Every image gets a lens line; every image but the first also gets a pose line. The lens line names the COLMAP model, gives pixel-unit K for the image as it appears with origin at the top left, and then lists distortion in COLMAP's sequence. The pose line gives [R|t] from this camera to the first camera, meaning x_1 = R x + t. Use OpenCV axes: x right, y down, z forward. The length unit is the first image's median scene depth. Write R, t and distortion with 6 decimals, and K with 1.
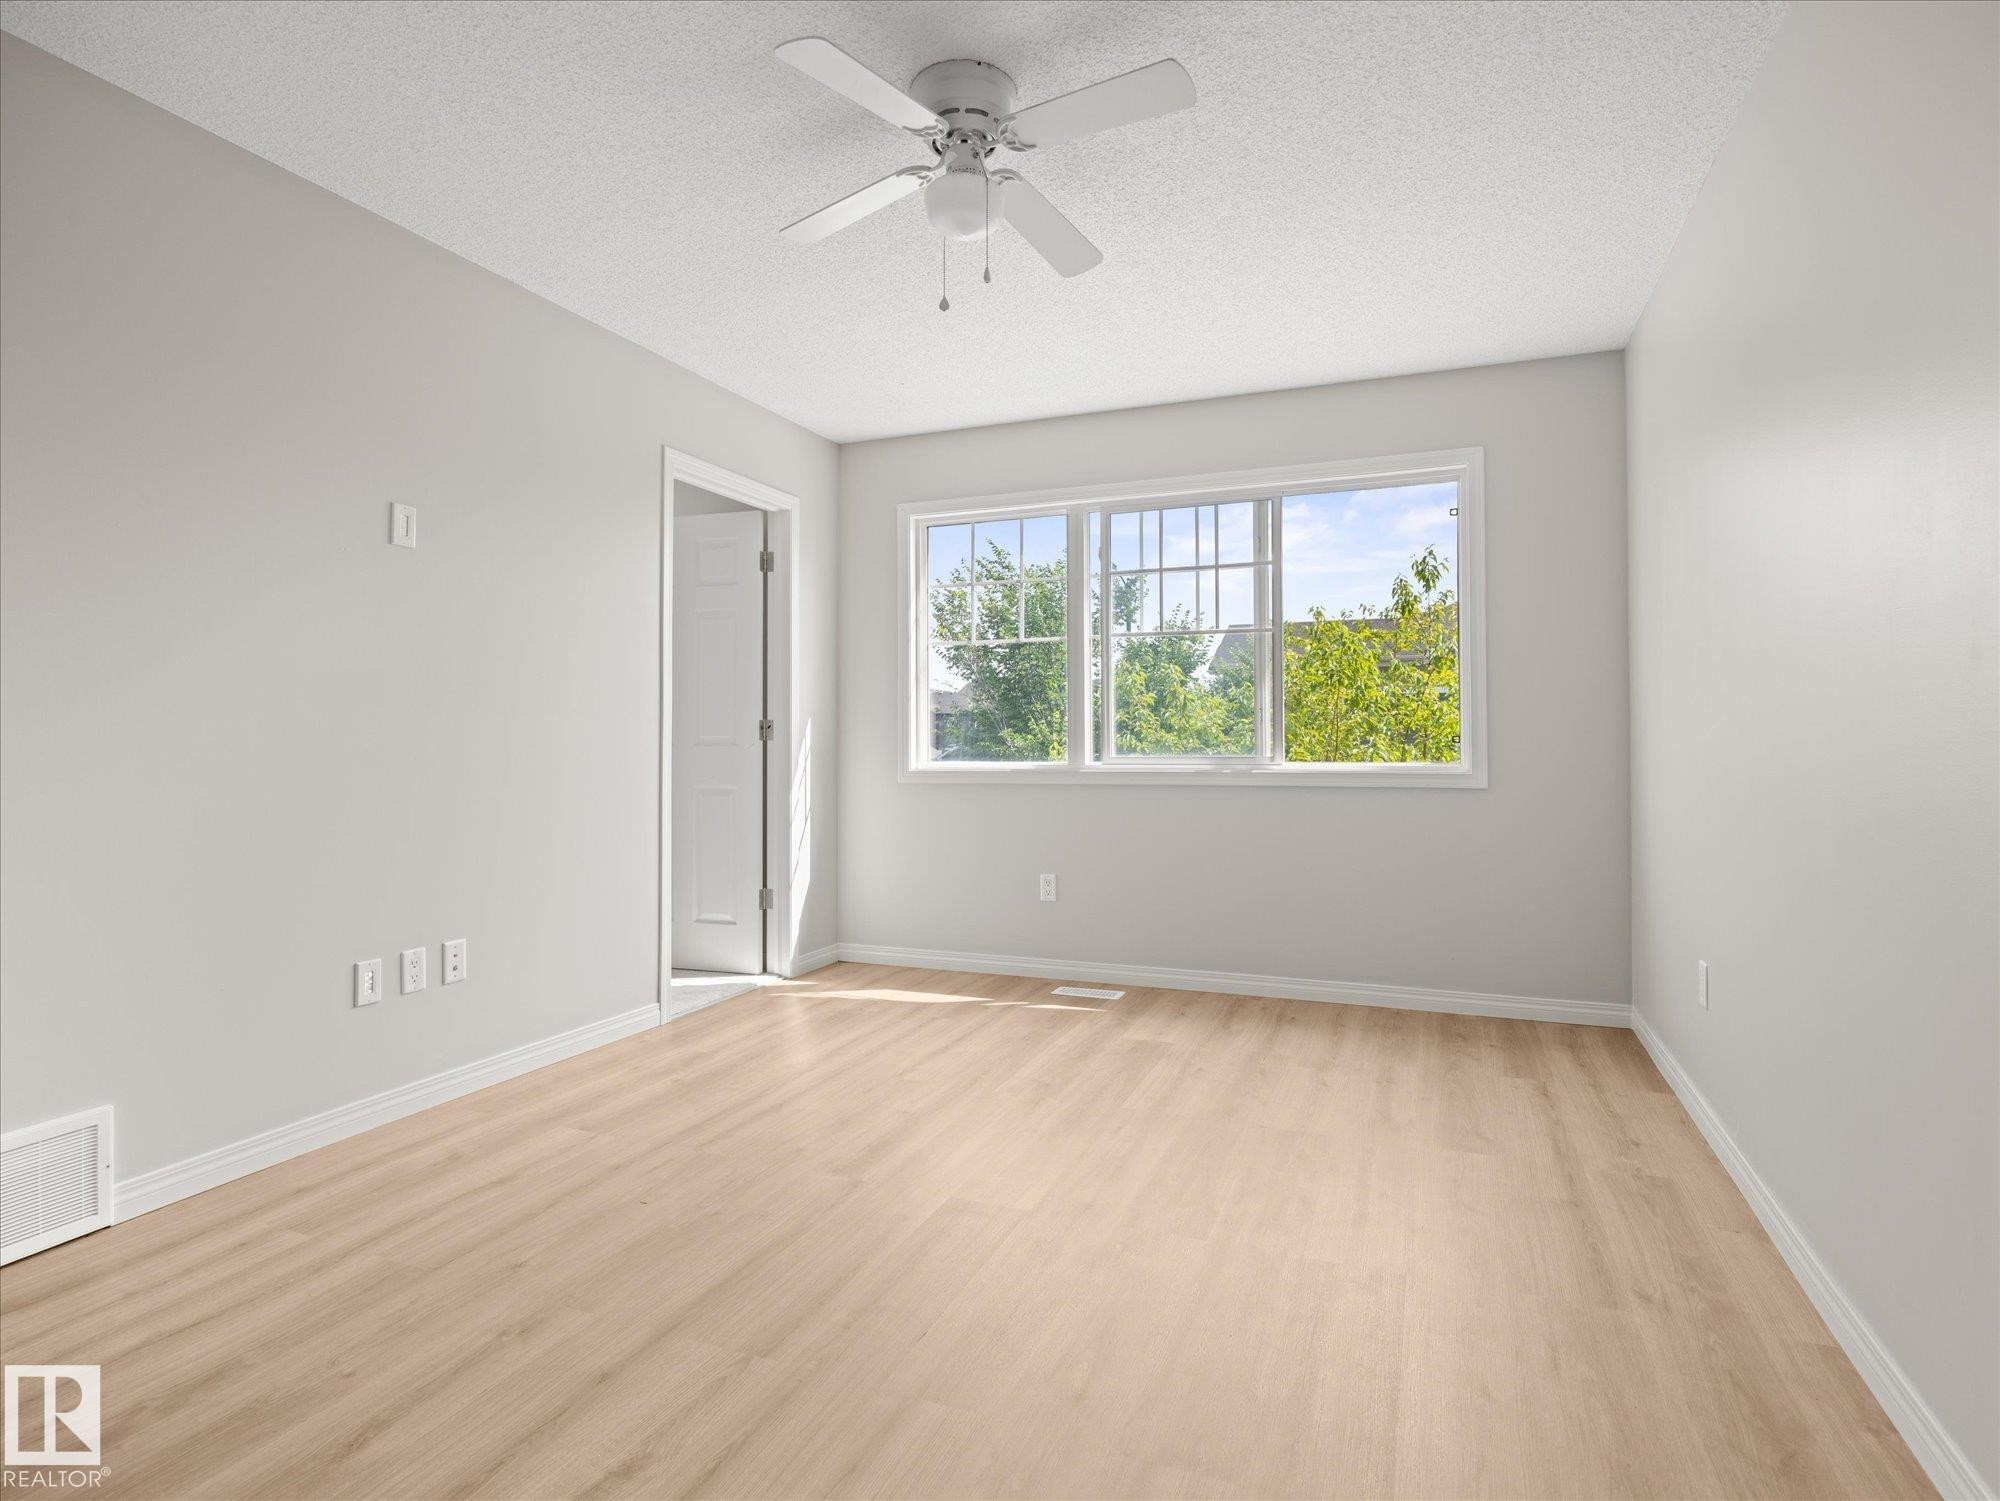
lens RADIAL K [[1204.8, 0, 1000.0], [0, 1204.8, 750.5], [0, 0, 1]] dist [-0.000827, 0.001227]
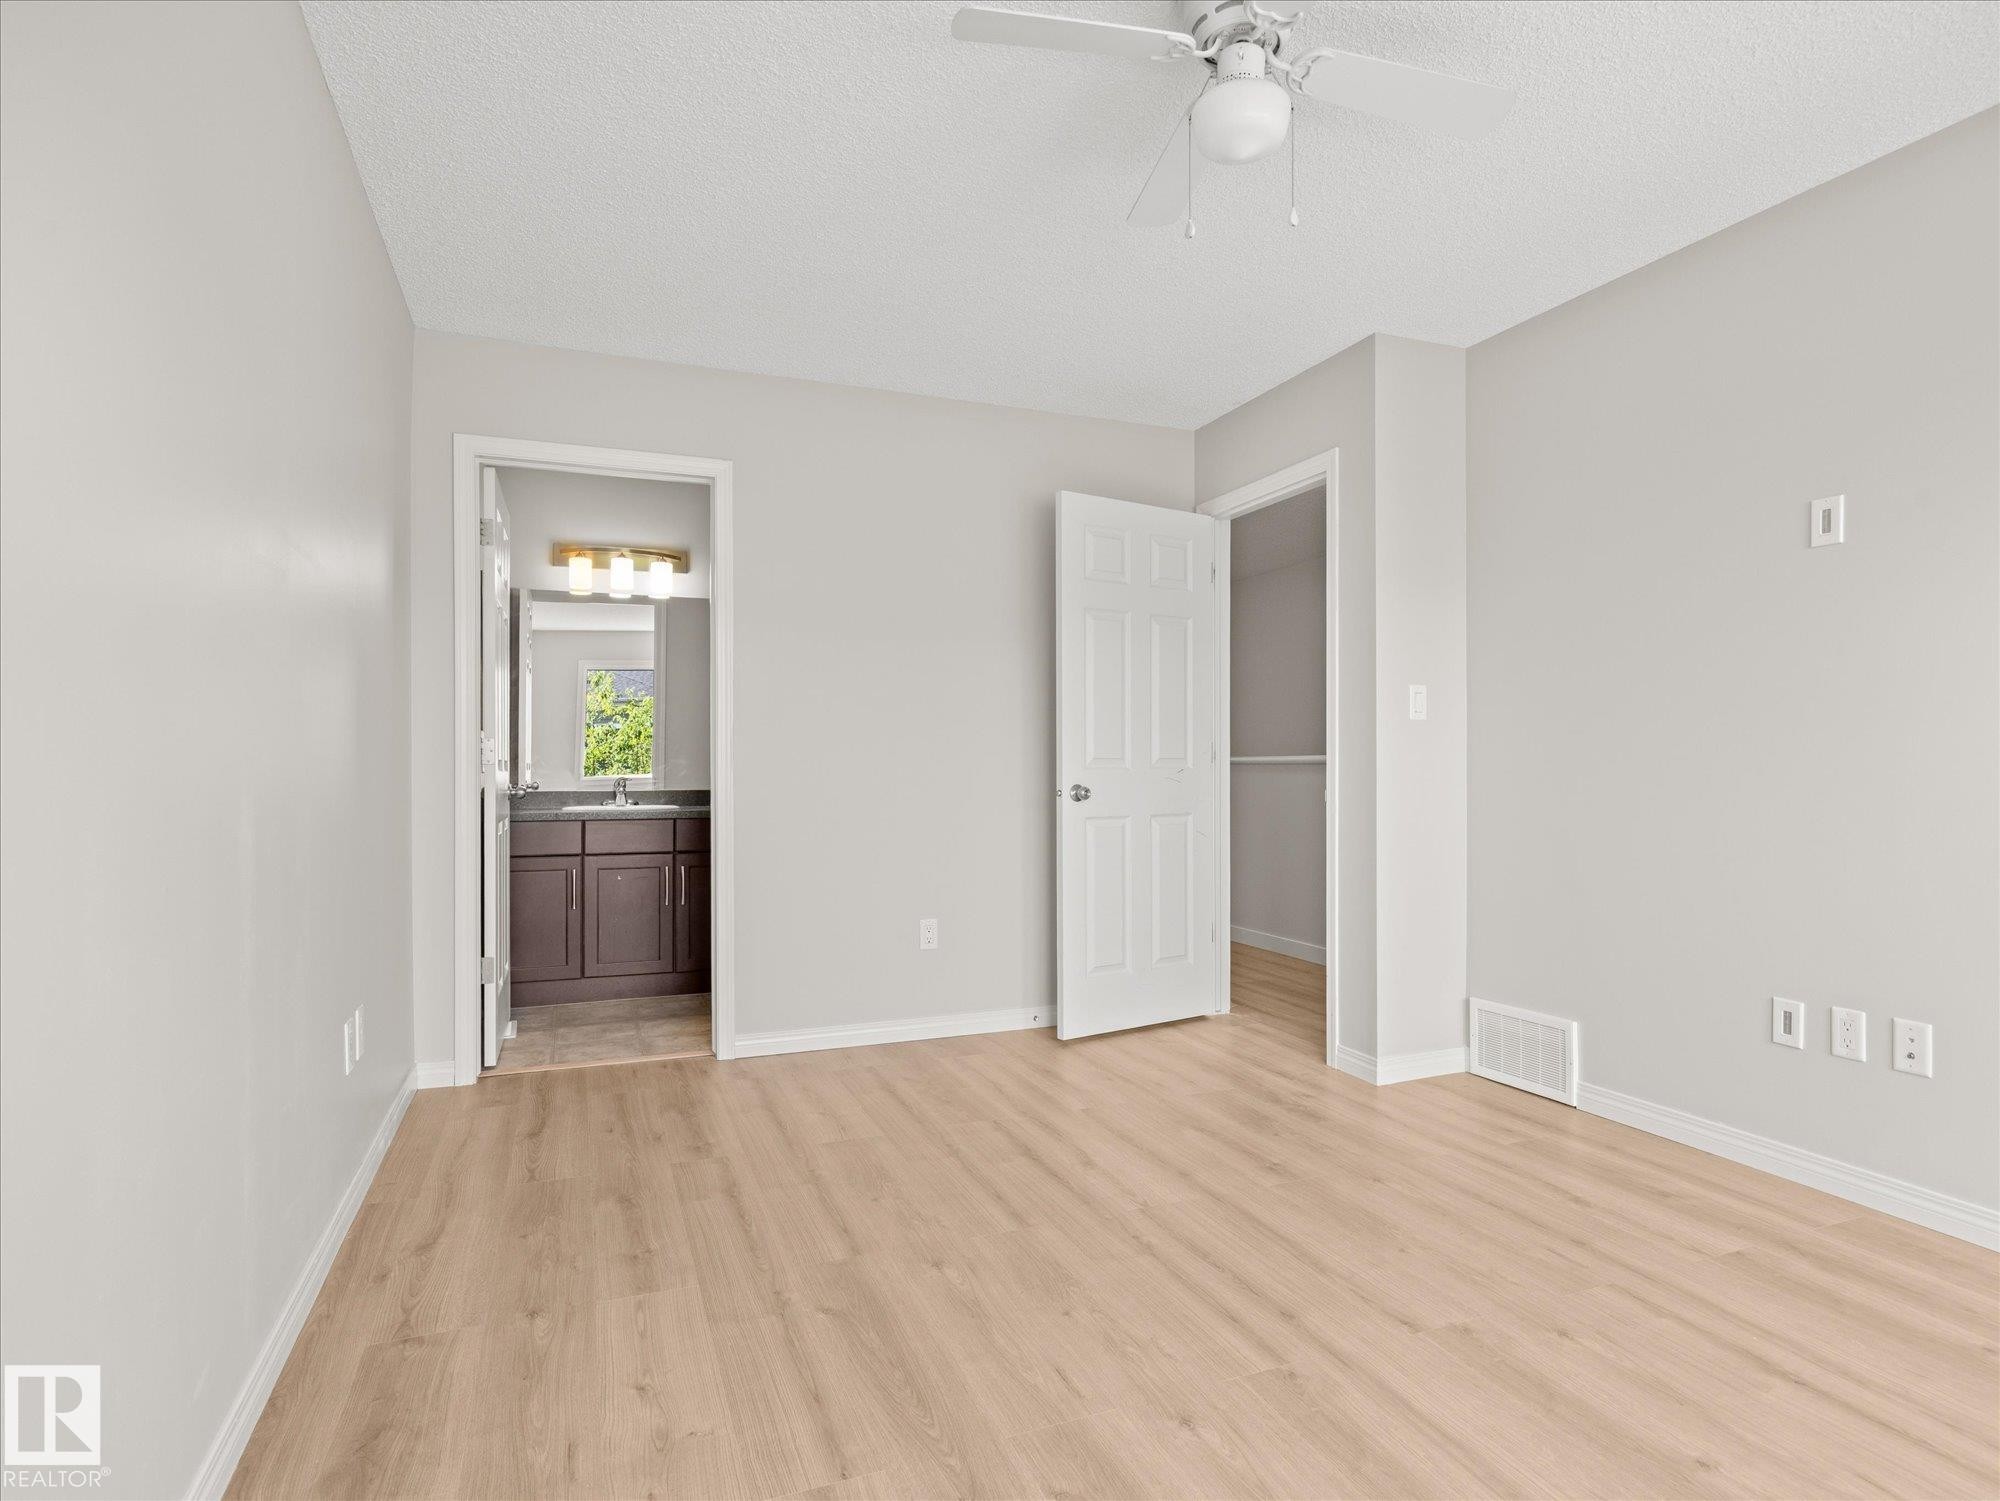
lens RADIAL K [[1204.8, 0, 1000.0], [0, 1204.8, 750.5], [0, 0, 1]] dist [-0.000827, 0.001227]
pose [[-0.765934, -0.002731, -0.642914, 0.605217], [-0.005617, 0.999981, 0.002444, -0.021058], [0.642895, 0.005483, -0.765935, 1.442137]]
